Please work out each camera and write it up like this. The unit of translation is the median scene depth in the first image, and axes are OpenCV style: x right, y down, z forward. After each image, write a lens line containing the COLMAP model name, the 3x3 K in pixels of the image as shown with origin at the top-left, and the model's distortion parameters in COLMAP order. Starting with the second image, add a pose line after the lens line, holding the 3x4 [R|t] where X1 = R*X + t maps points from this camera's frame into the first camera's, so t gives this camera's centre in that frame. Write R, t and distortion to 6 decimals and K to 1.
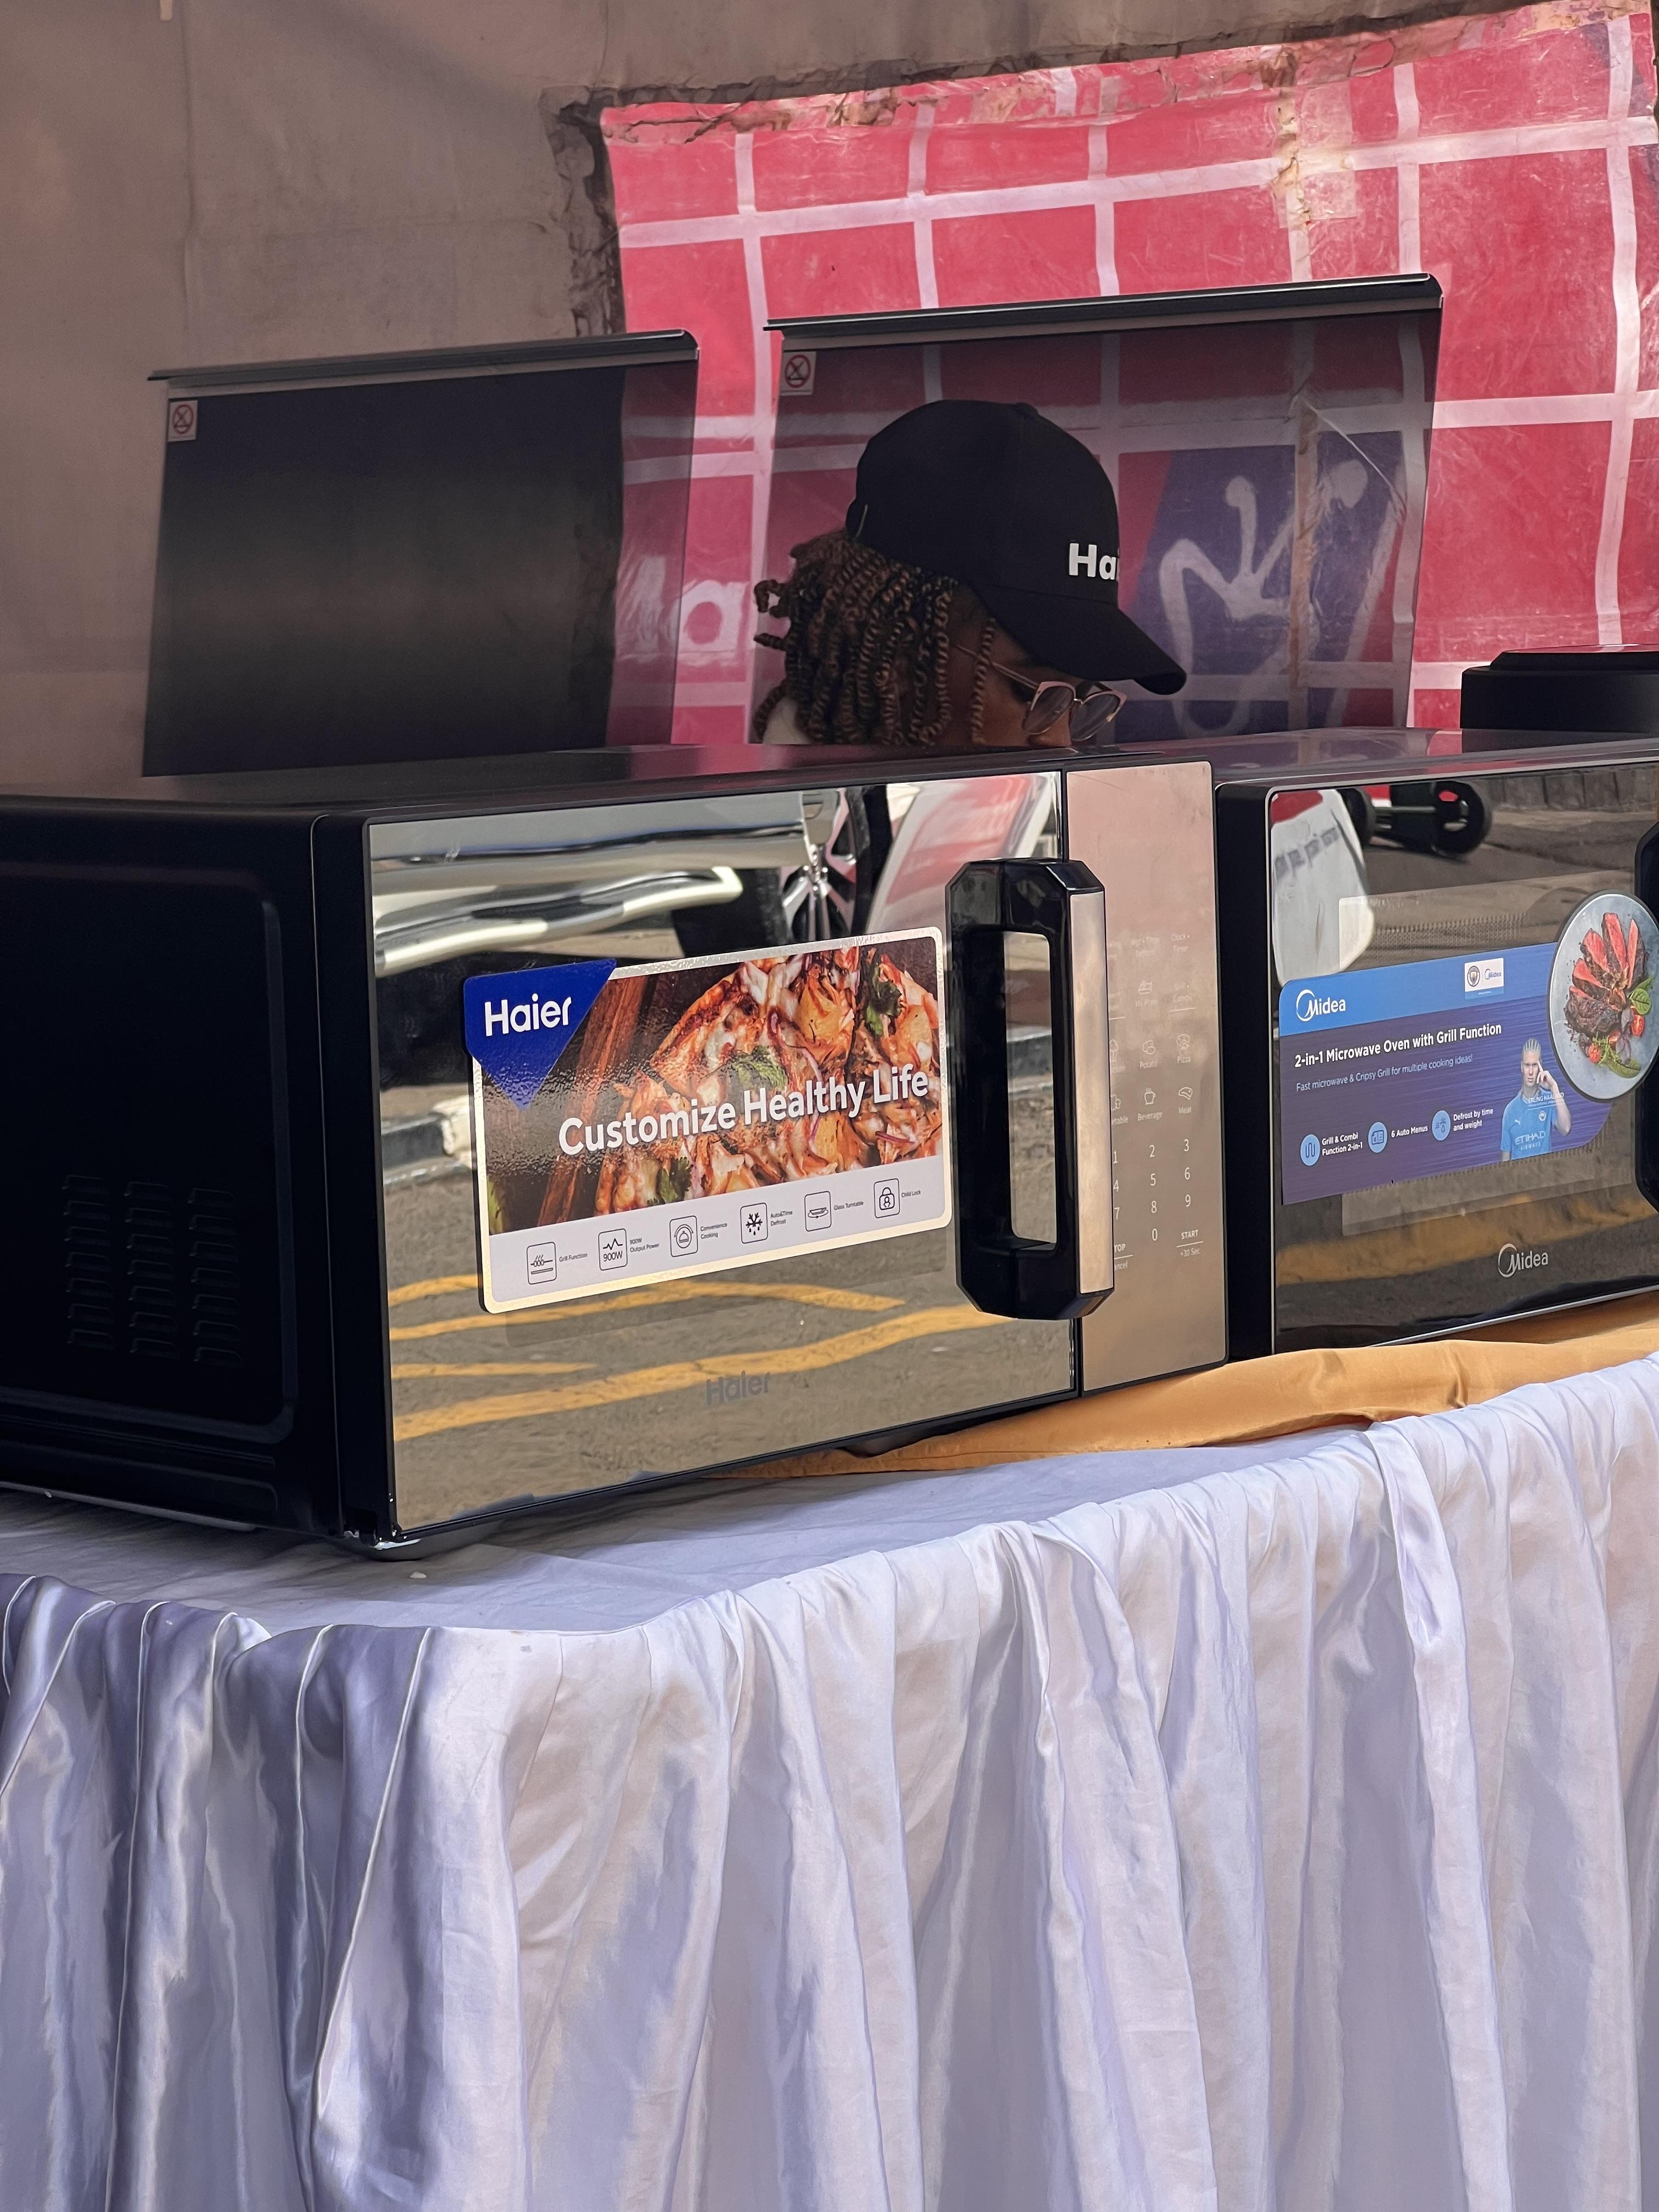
lens RADIAL K [[4942.0, 0, 829.7], [0, 4942.0, 1106.8], [0, 0, 1]] dist [-0.112438, 0.000000]
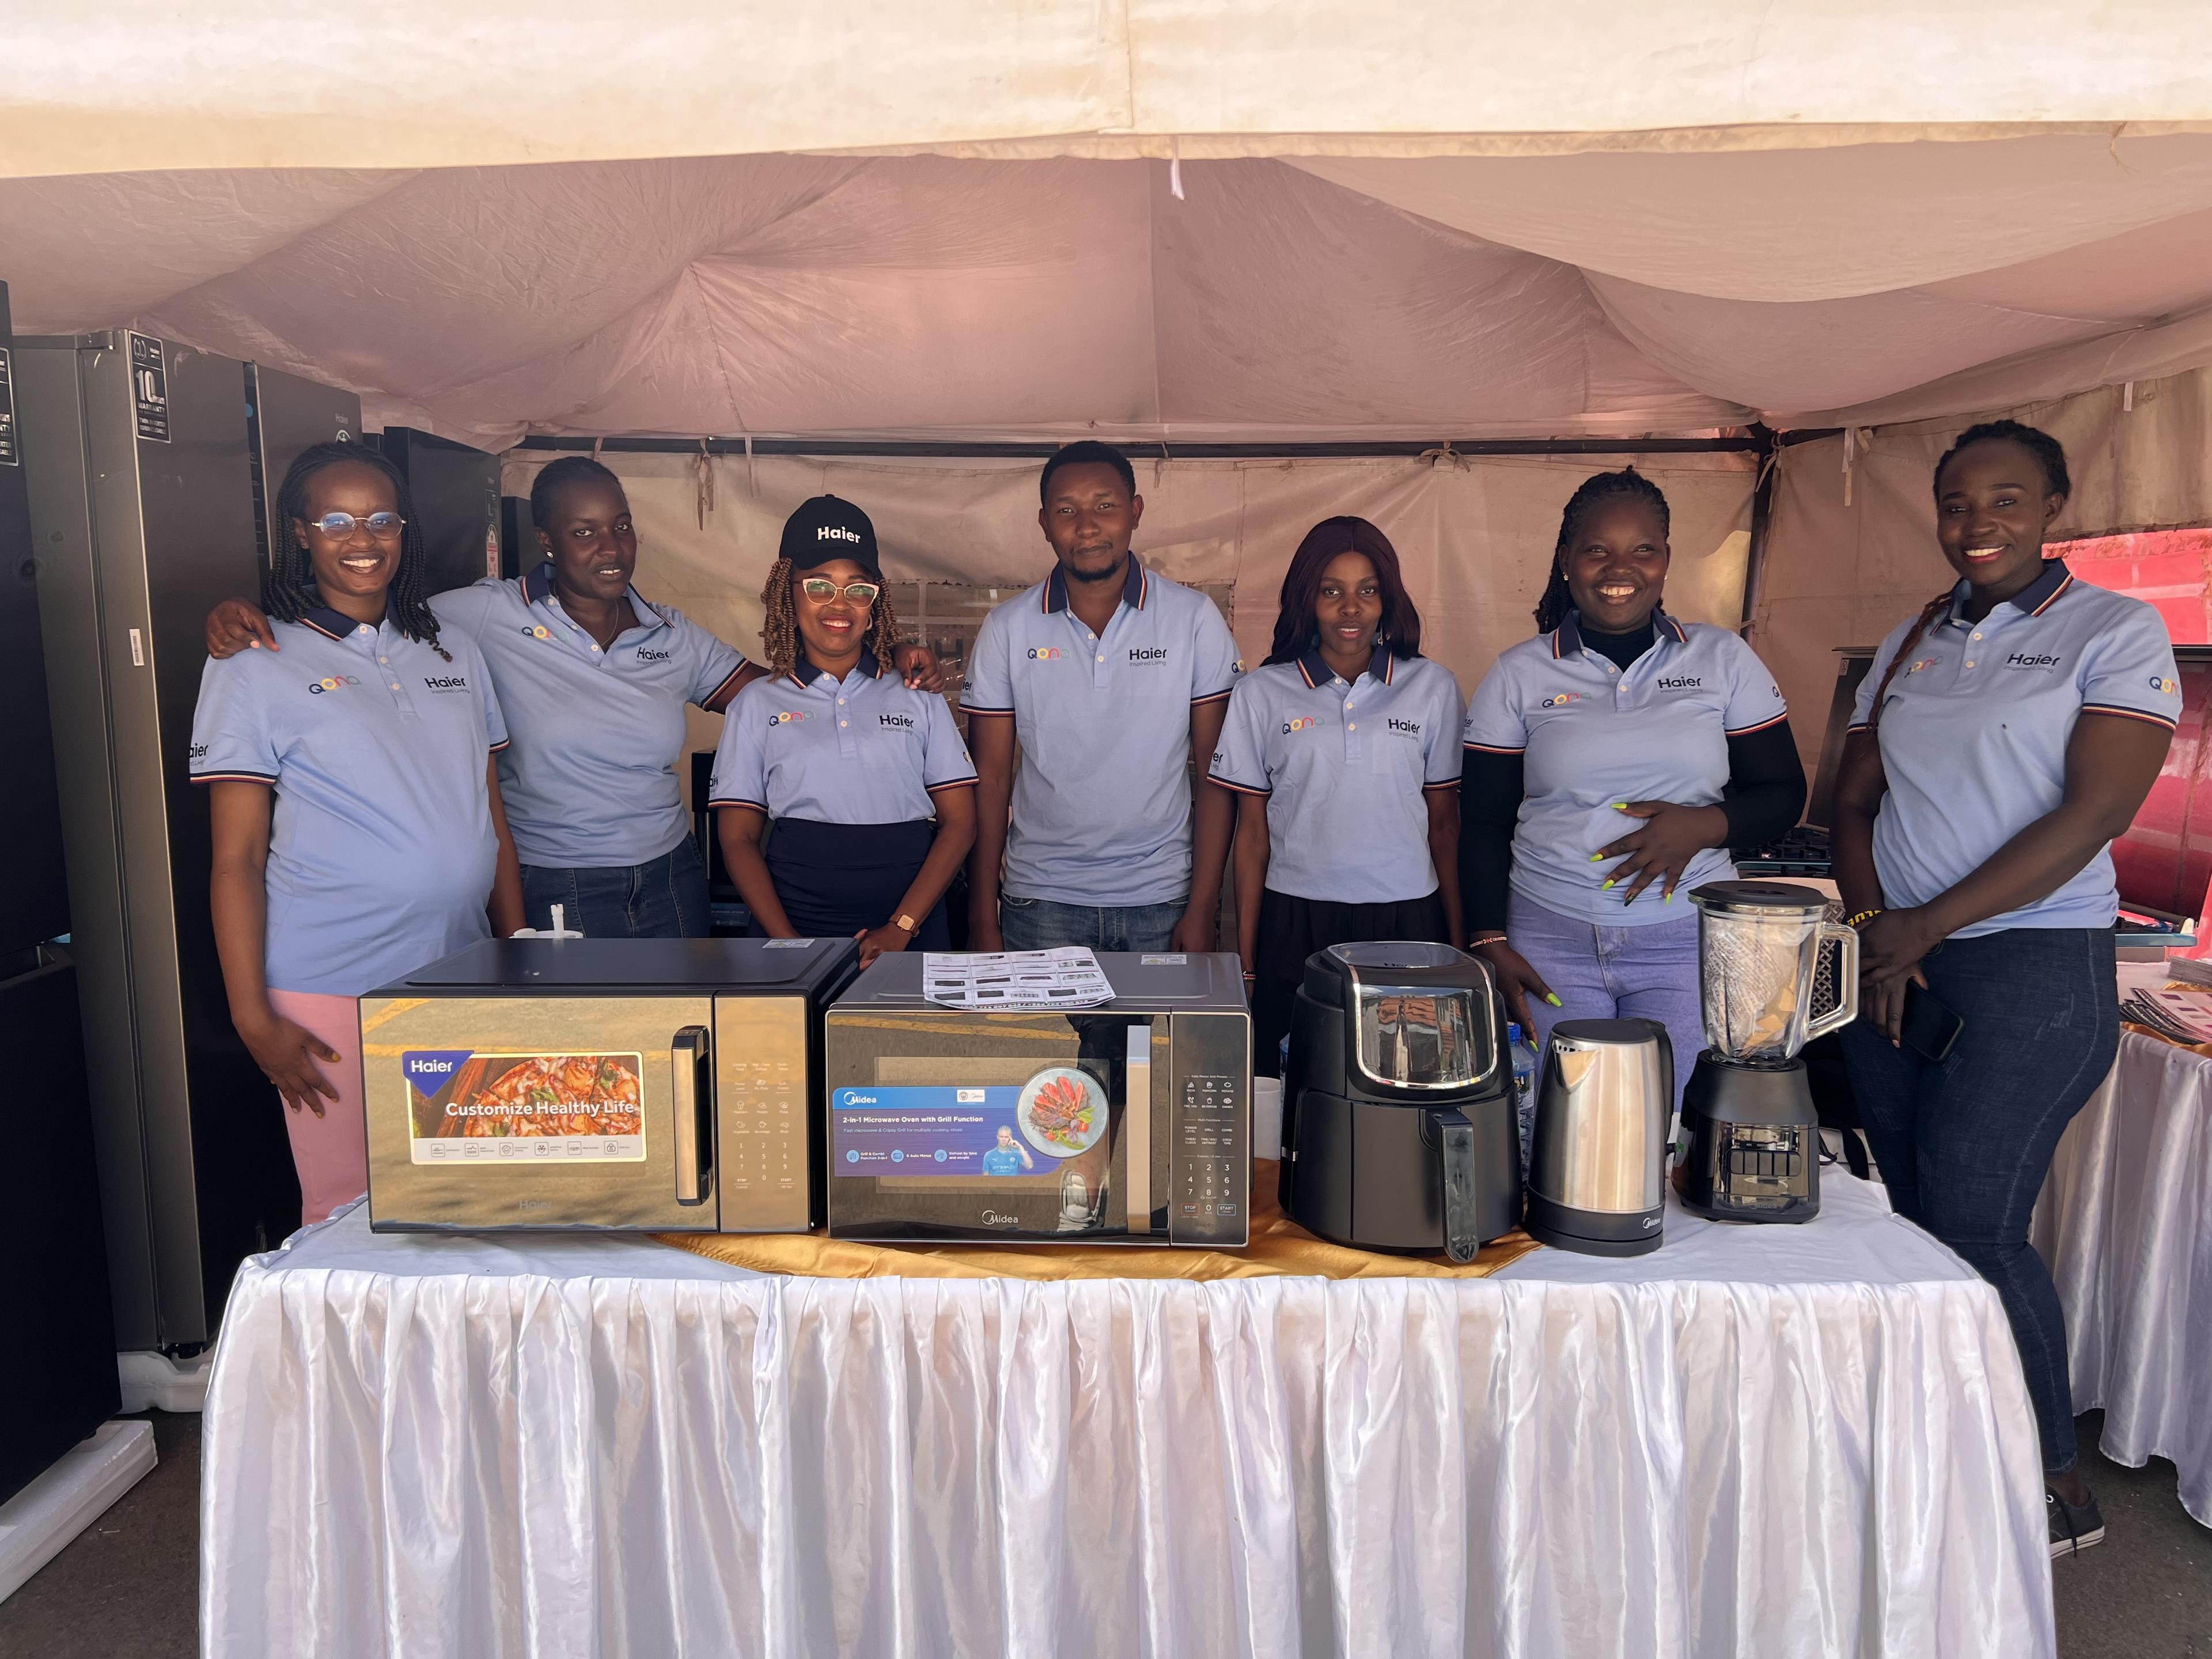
lens RADIAL K [[1667.7, 0, 1105.7], [0, 1667.7, 824.7], [0, 0, 1]] dist [-0.008079, -0.006005]
pose [[0.689044, 0.098154, -0.718042, 0.803439], [-0.096977, 0.994363, 0.042866, -0.214172], [0.718202, 0.040097, 0.694678, 0.525903]]
